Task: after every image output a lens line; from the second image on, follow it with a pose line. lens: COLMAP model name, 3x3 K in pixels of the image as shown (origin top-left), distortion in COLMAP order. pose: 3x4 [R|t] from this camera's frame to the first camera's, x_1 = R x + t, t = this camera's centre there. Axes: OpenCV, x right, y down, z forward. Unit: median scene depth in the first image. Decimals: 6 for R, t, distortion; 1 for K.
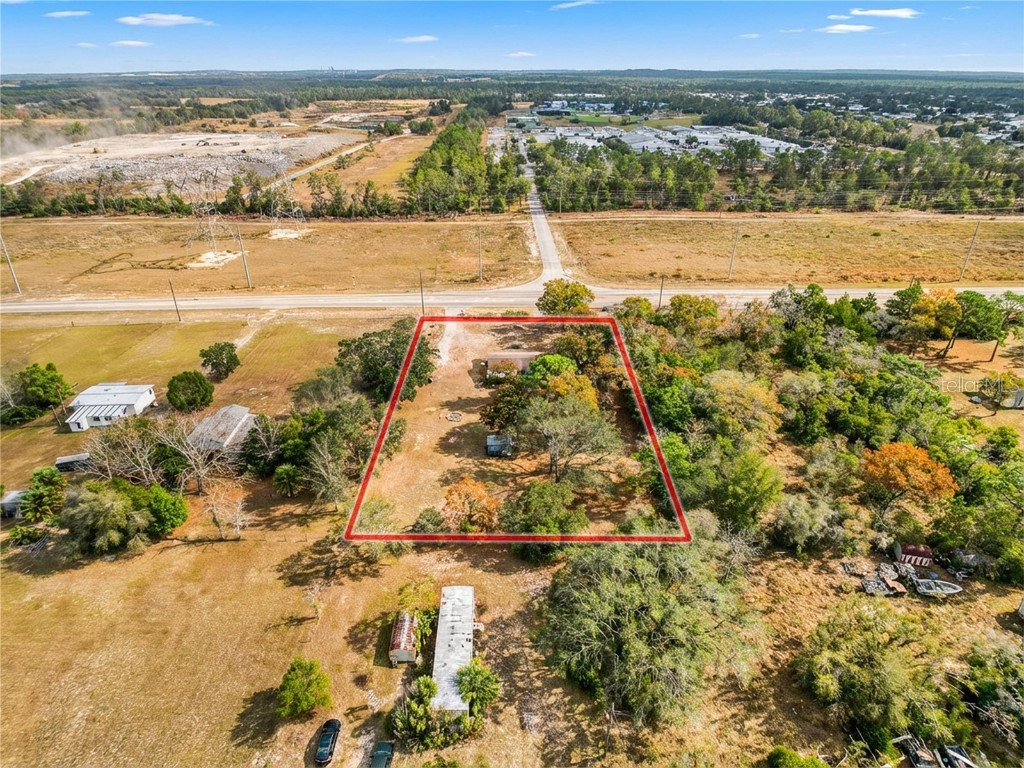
lens RADIAL K [[599.3, 0, 512.0], [0, 599.3, 384.0], [0, 0, 1]] dist [0.012404, -0.001740]
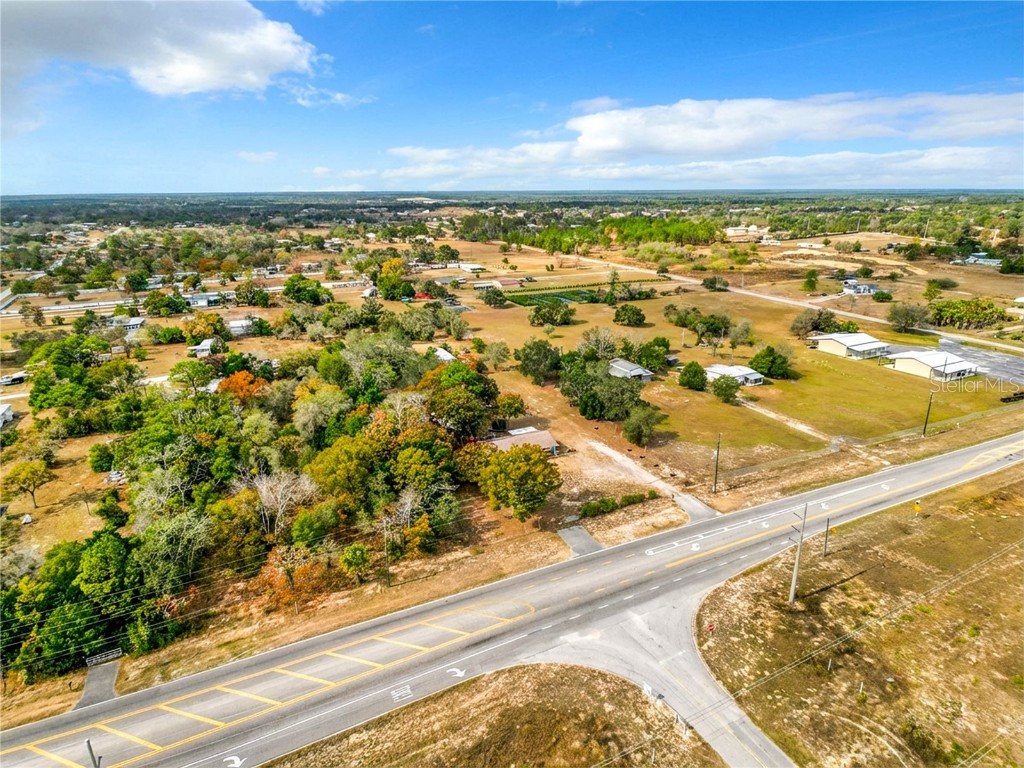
lens RADIAL K [[605.4, 0, 512.0], [0, 605.4, 384.0], [0, 0, 1]] dist [0.018788, -0.000405]
pose [[-0.899602, 0.137749, -0.414417, 0.499062], [-0.202346, 0.709466, 0.675066, -0.925162], [0.387005, 0.691146, -0.610364, 1.833444]]
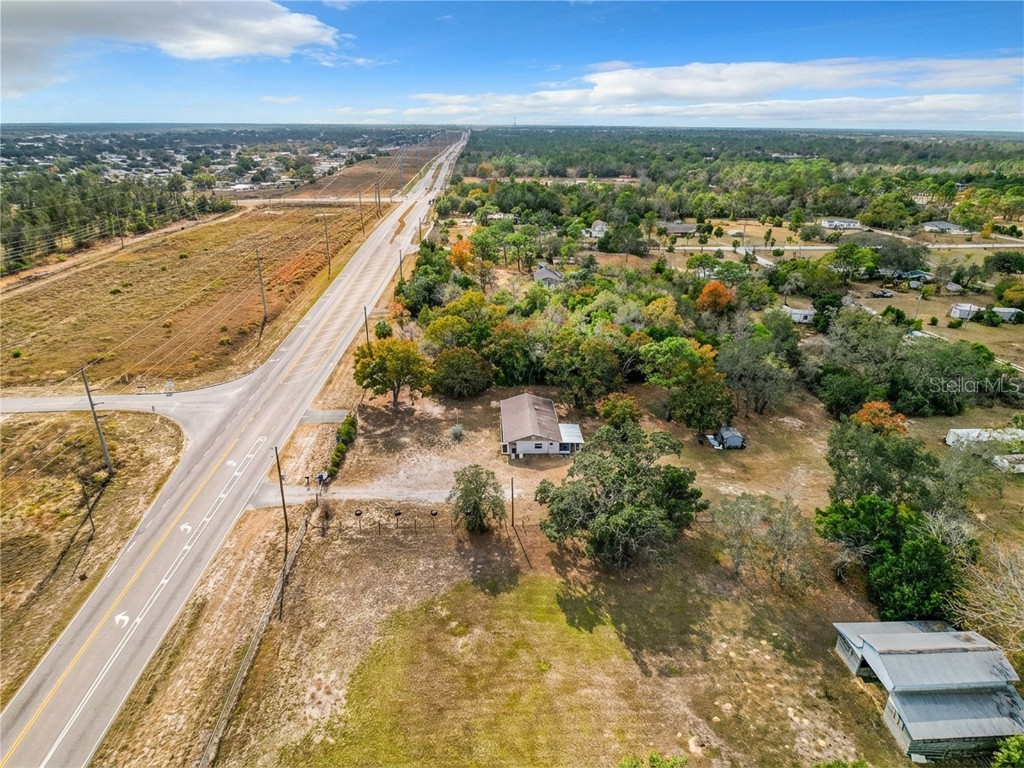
lens RADIAL K [[599.4, 0, 515.9], [0, 599.4, 384.0], [0, 0, 1]] dist [0.015265, -0.015831]
pose [[-0.043036, -0.398272, 0.916257, -0.785088], [0.460851, 0.805794, 0.371903, -0.434470], [-0.886433, 0.438263, 0.148866, 1.057825]]
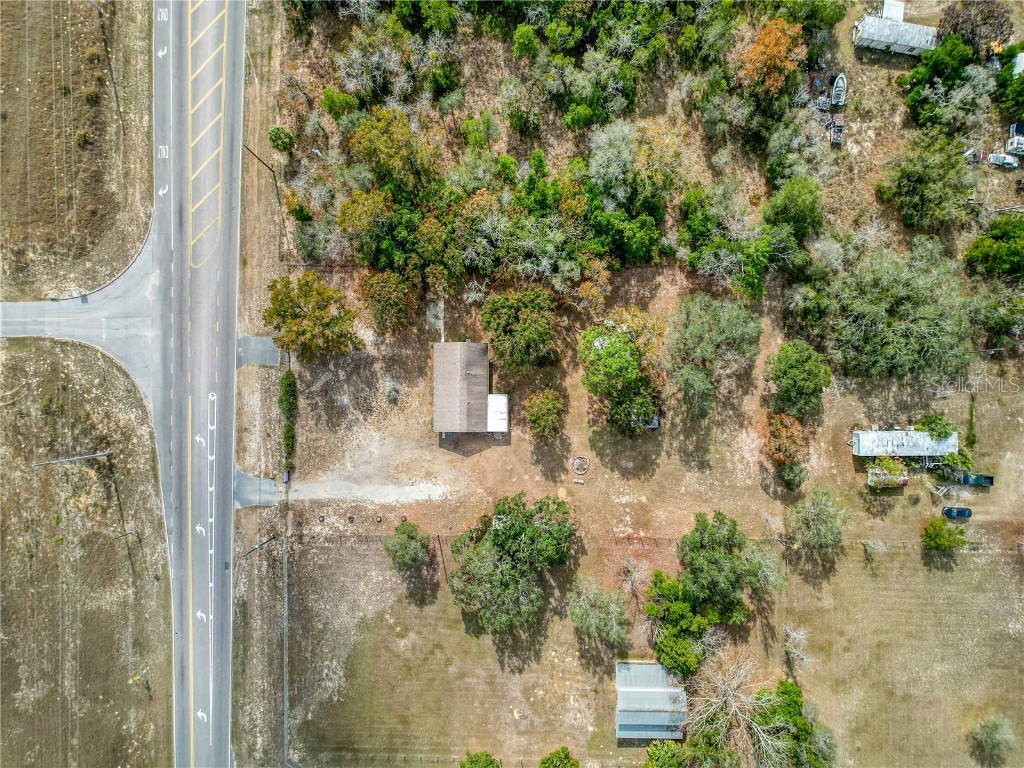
lens RADIAL K [[599.3, 0, 512.0], [0, 599.3, 384.0], [0, 0, 1]] dist [0.012404, -0.001740]
pose [[0.009899, -0.999876, 0.012277, 0.014056], [0.482753, 0.015531, 0.875619, -0.814941], [-0.875701, -0.002741, 0.482846, 0.682282]]
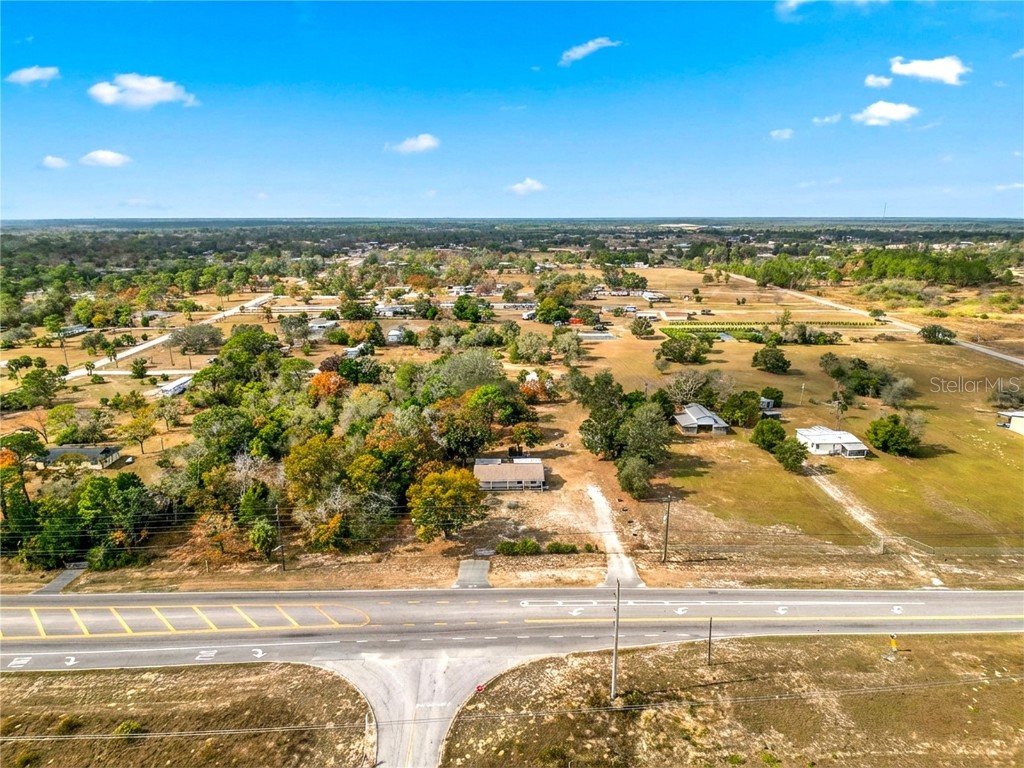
lens RADIAL K [[599.3, 0, 512.0], [0, 599.3, 384.0], [0, 0, 1]] dist [0.012404, -0.001740]
pose [[-0.999886, 0.005760, -0.013977, 0.027485], [-0.005538, 0.720733, 0.693190, -0.991198], [0.014067, 0.693189, -0.720619, 1.928110]]
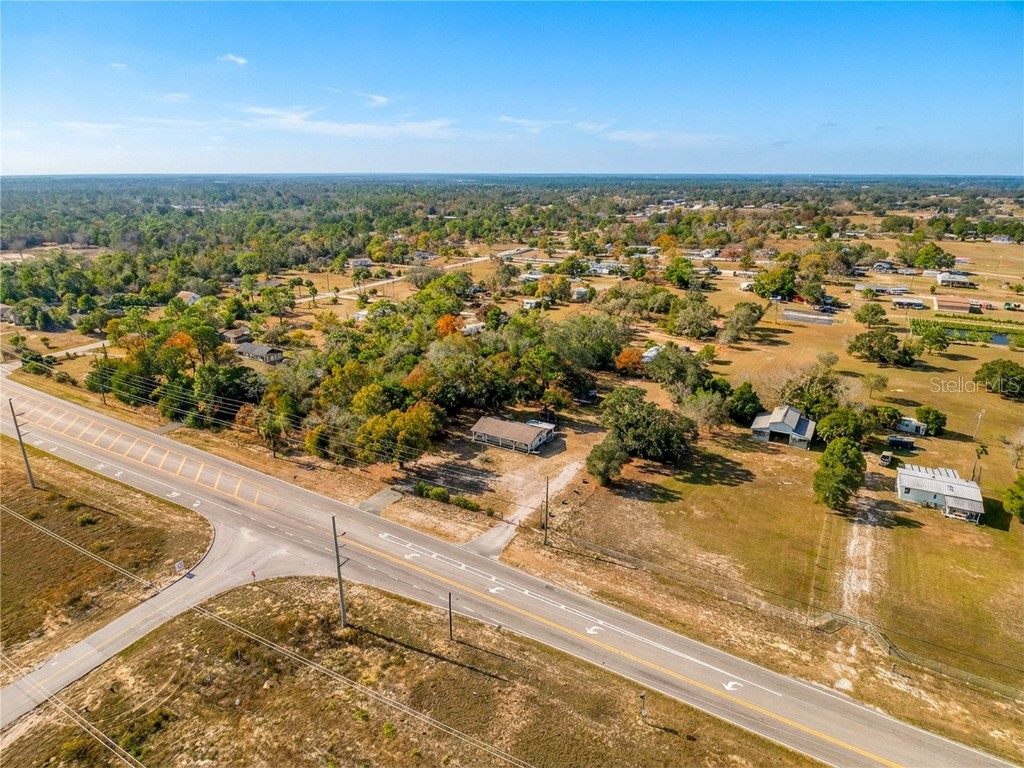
lens RADIAL K [[599.3, 0, 512.0], [0, 599.3, 384.0], [0, 0, 1]] dist [0.012404, -0.001740]
pose [[-0.856151, -0.171480, 0.487442, -0.555442], [0.244274, 0.696953, 0.674231, -0.922681], [-0.455341, 0.696313, -0.554809, 1.799436]]
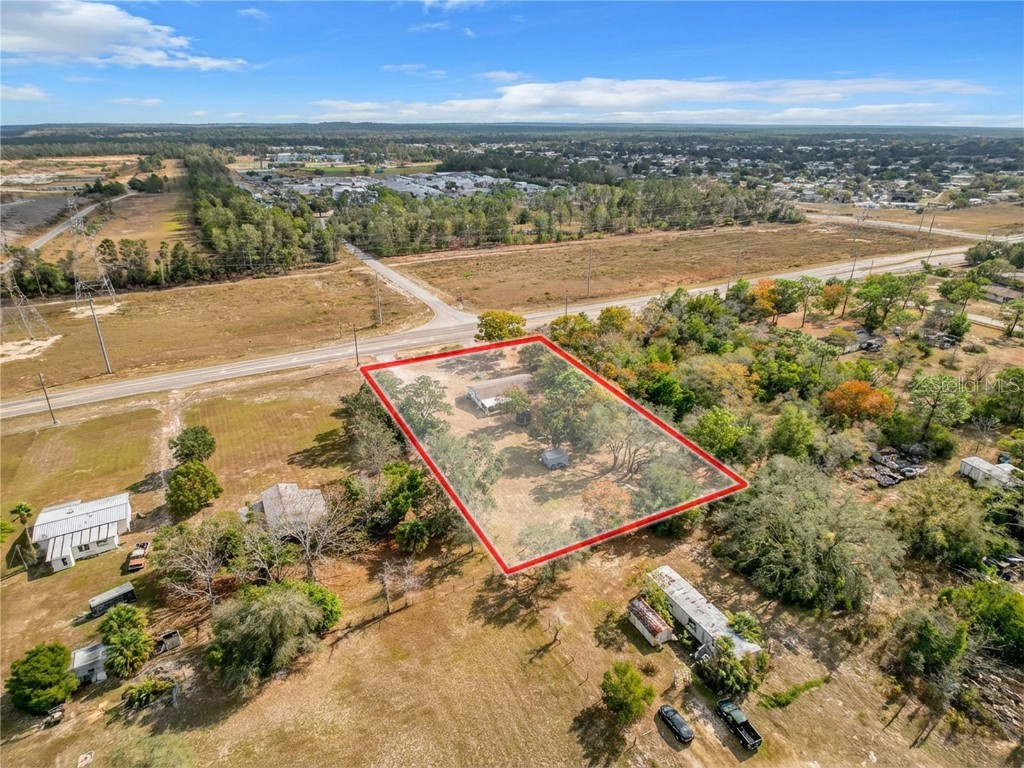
lens RADIAL K [[599.3, 0, 512.0], [0, 599.3, 384.0], [0, 0, 1]] dist [0.012404, -0.001740]
pose [[0.896429, -0.180299, 0.404854, -0.470485], [0.209365, 0.977428, -0.028284, -0.011201], [-0.390617, 0.110117, 0.913944, 0.042580]]
